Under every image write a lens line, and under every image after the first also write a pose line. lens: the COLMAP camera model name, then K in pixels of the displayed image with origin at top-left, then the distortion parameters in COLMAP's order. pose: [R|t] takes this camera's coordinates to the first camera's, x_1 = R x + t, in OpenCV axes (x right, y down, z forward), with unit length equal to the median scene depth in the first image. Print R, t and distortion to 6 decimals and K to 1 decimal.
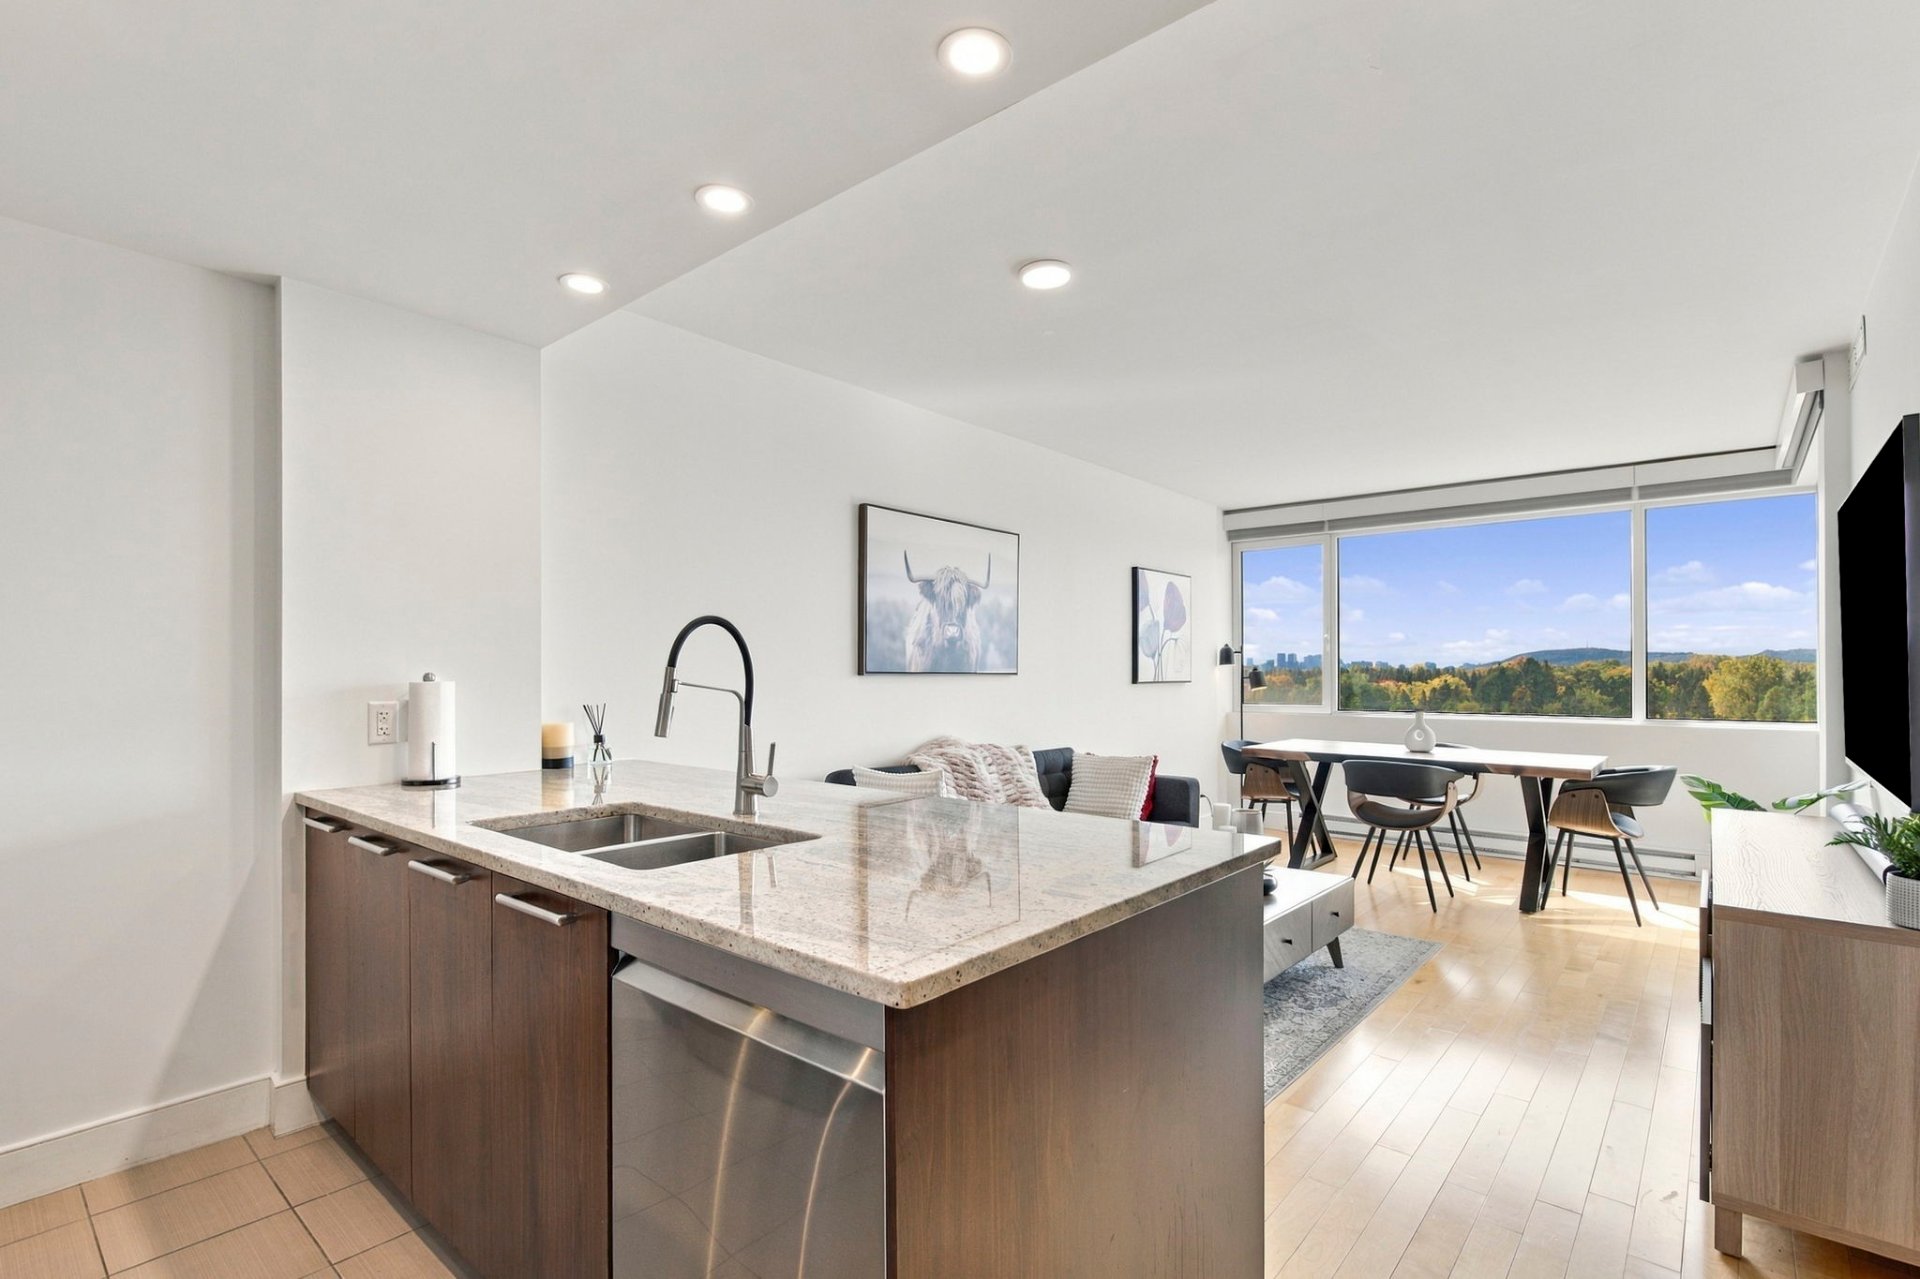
lens RADIAL K [[896.1, 0, 957.9], [0, 896.1, 664.9], [0, 0, 1]] dist [-0.001094, -0.000213]
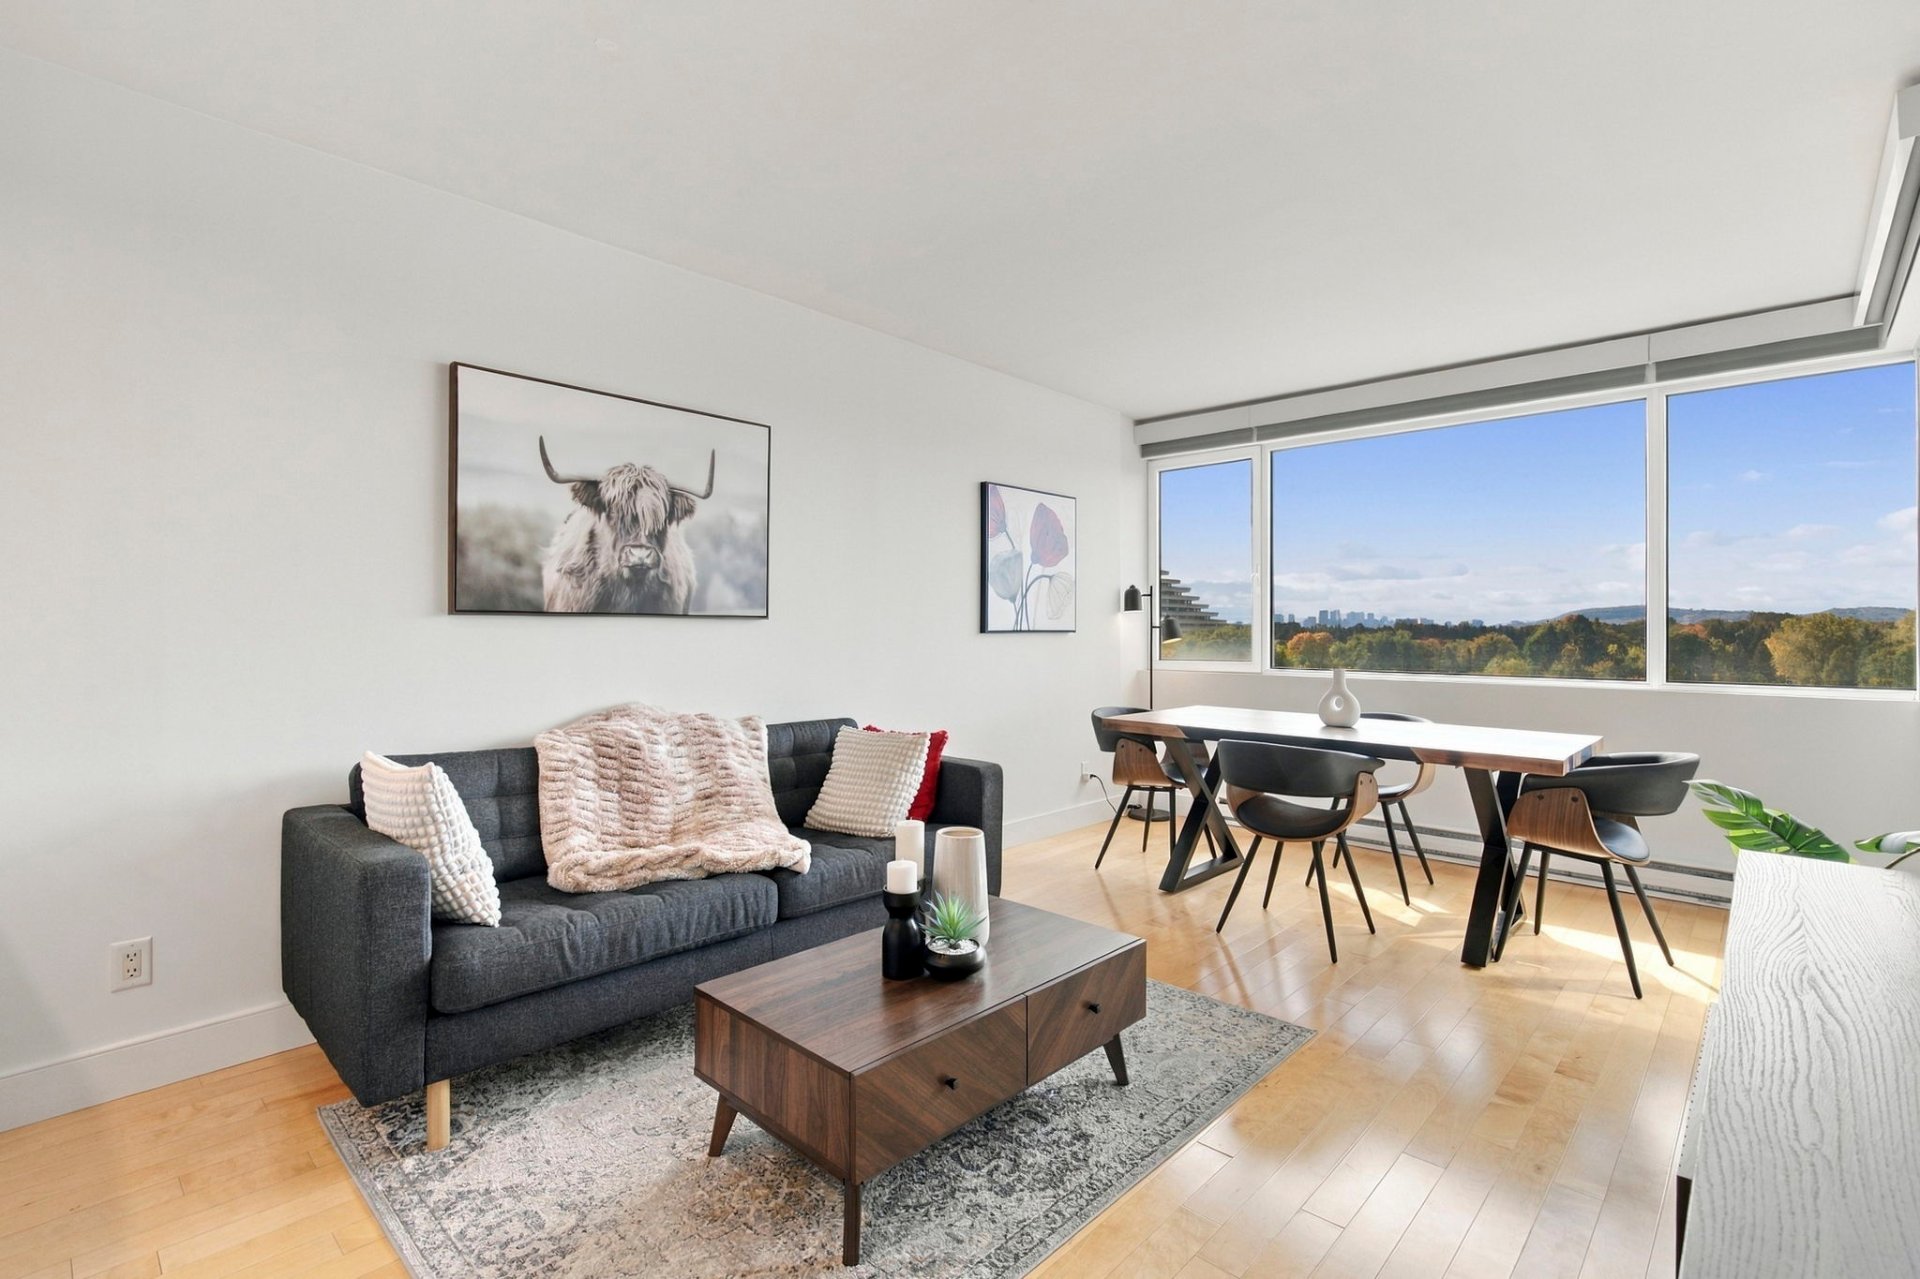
lens RADIAL K [[890.6, 0, 953.0], [0, 890.6, 623.8], [0, 0, 1]] dist [-0.001603, 0.000362]
pose [[0.998974, 0.002358, -0.045230, 0.262136], [-0.002208, 0.999992, 0.003372, 0.012992], [0.045238, -0.003269, 0.998971, 0.295156]]
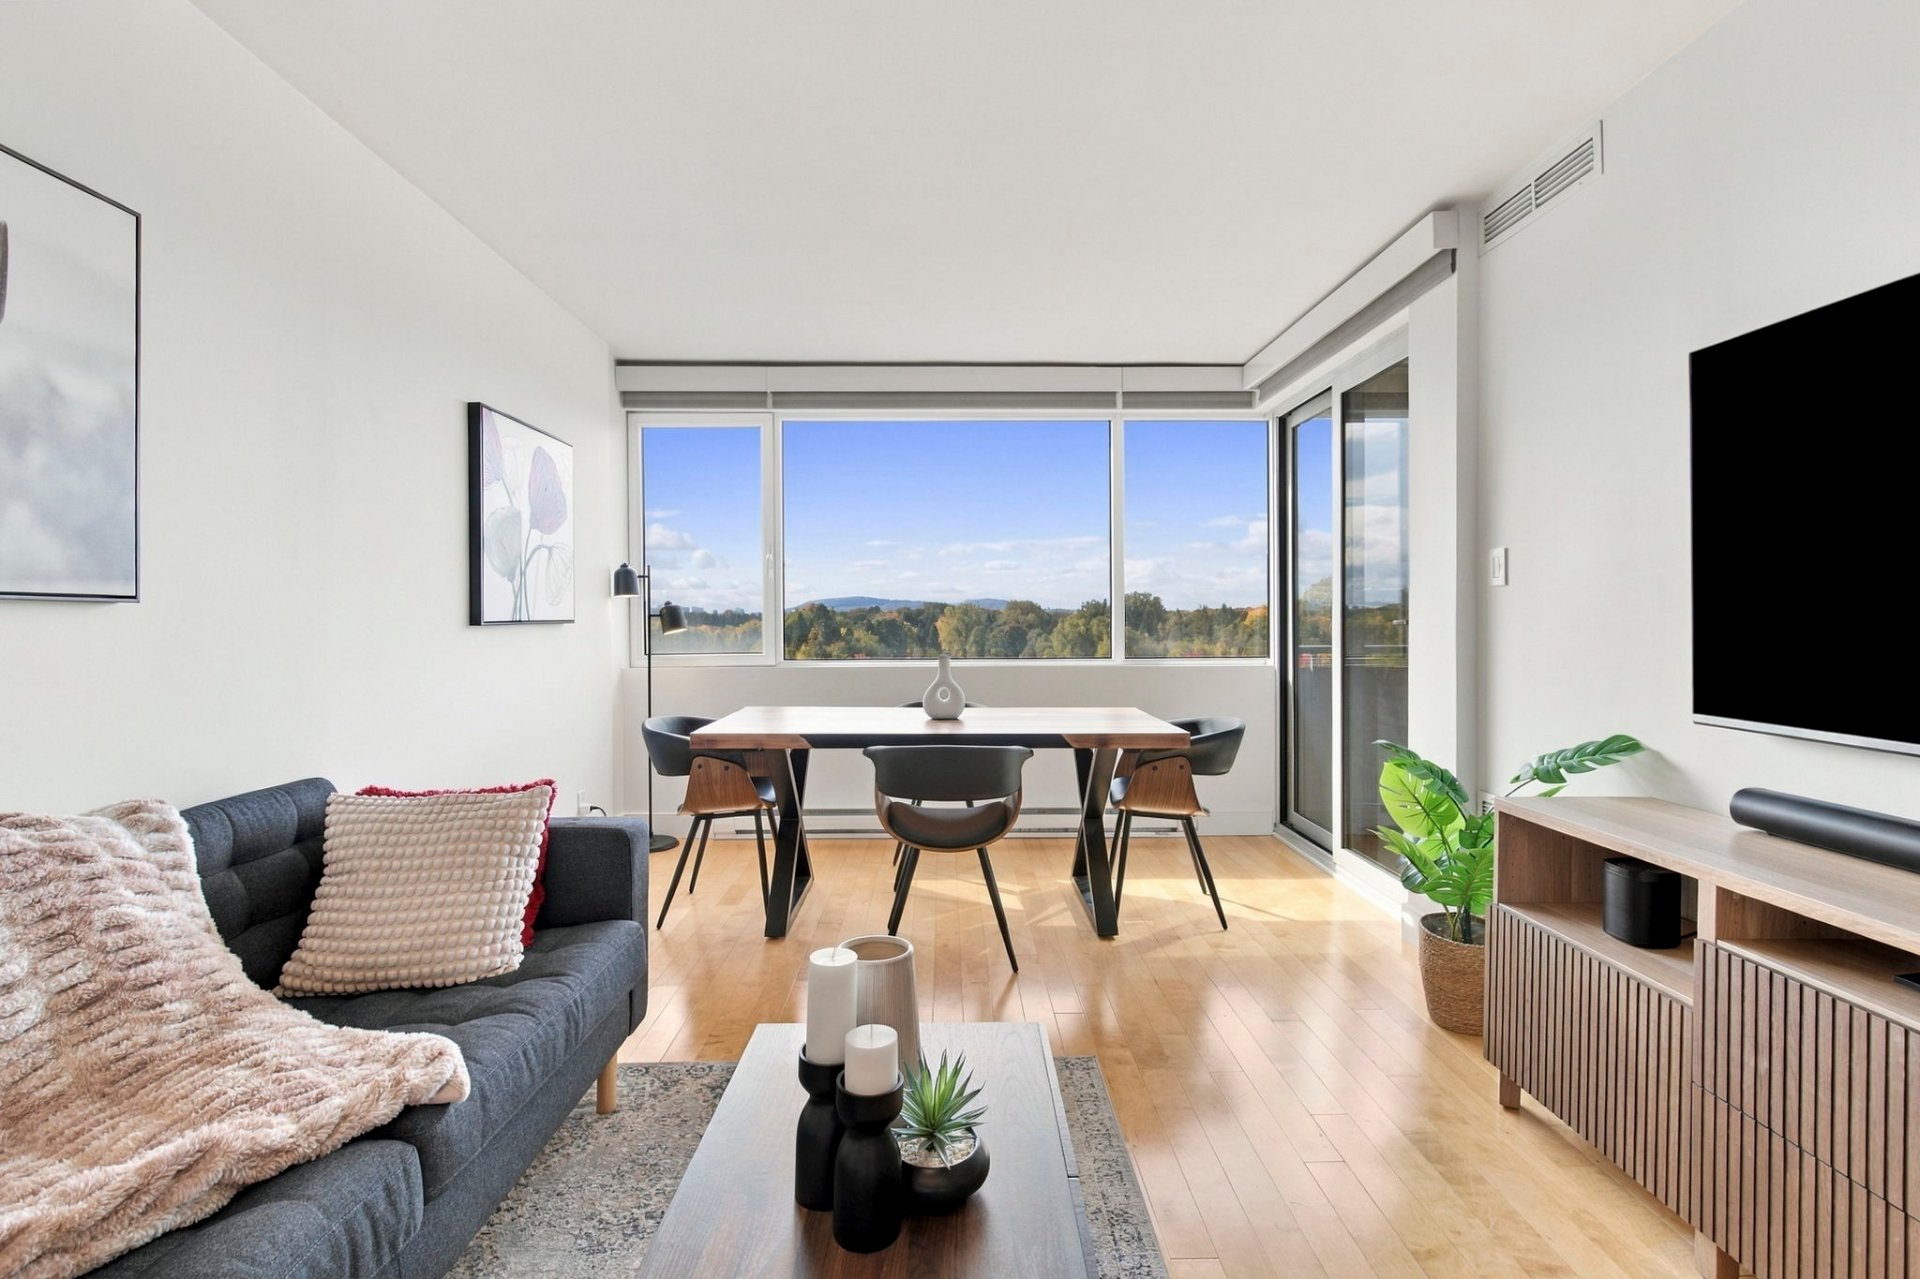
lens RADIAL K [[894.8, 0, 971.6], [0, 894.8, 630.7], [0, 0, 1]] dist [-0.001633, 0.000445]
pose [[0.741140, -0.013314, 0.671219, 0.077227], [-0.002406, 0.999744, 0.022487, 0.014740], [-0.671347, -0.018281, 0.740918, 0.527972]]
